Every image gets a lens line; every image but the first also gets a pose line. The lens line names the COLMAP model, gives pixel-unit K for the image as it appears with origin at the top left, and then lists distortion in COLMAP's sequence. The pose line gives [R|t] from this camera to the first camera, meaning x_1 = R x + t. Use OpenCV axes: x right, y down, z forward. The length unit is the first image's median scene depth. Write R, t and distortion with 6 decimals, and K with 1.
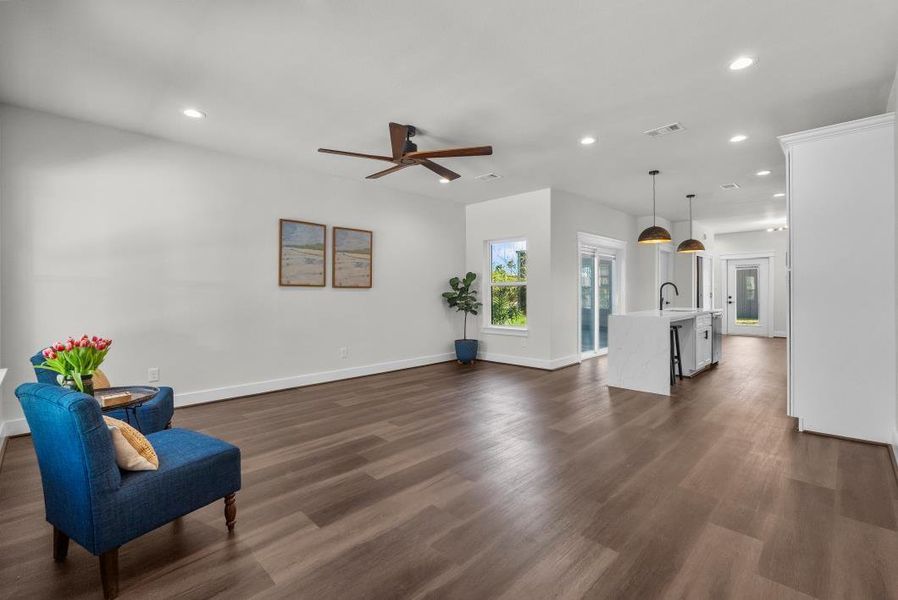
lens RADIAL K [[396.1, 0, 439.3], [0, 396.1, 297.0], [0, 0, 1]] dist [-0.010971, 0.002676]
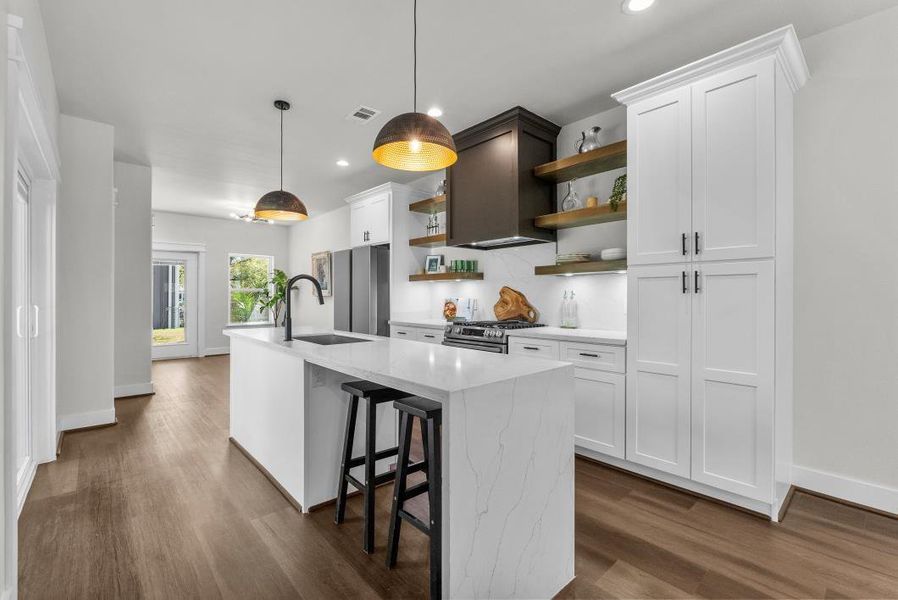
lens RADIAL K [[396.1, 0, 450.0], [0, 396.1, 298.2], [0, 0, 1]] dist [-0.010971, 0.002676]
pose [[0.038427, 0.003894, 0.999254, 0.165517], [0.008157, 0.999958, -0.004211, -0.008481], [-0.999228, 0.008313, 0.038393, 0.822332]]
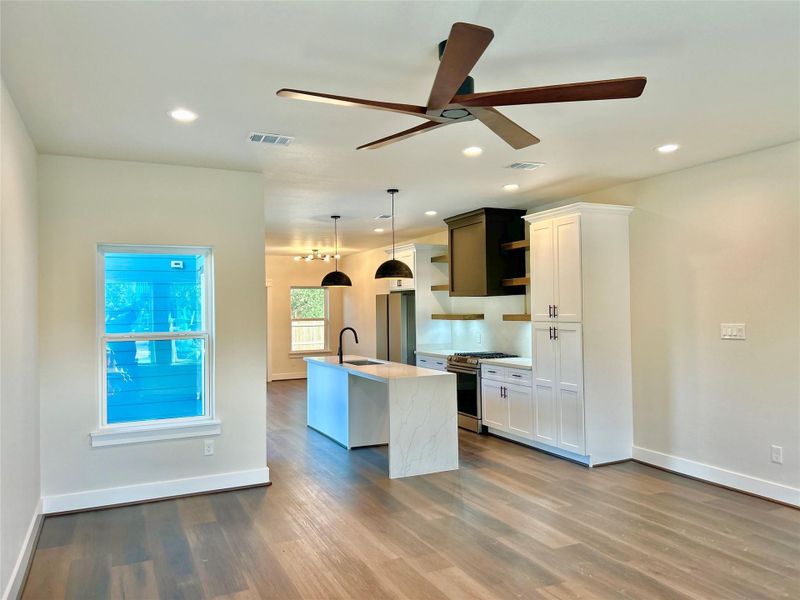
lens RADIAL K [[603.1, 0, 396.5], [0, 603.1, 298.1], [0, 0, 1]] dist [0.048001, -0.022454]
pose [[0.332380, 0.021033, 0.942911, -0.503747], [0.018951, 0.999401, -0.028973, -0.058417], [-0.942955, 0.027500, 0.331782, 0.511102]]
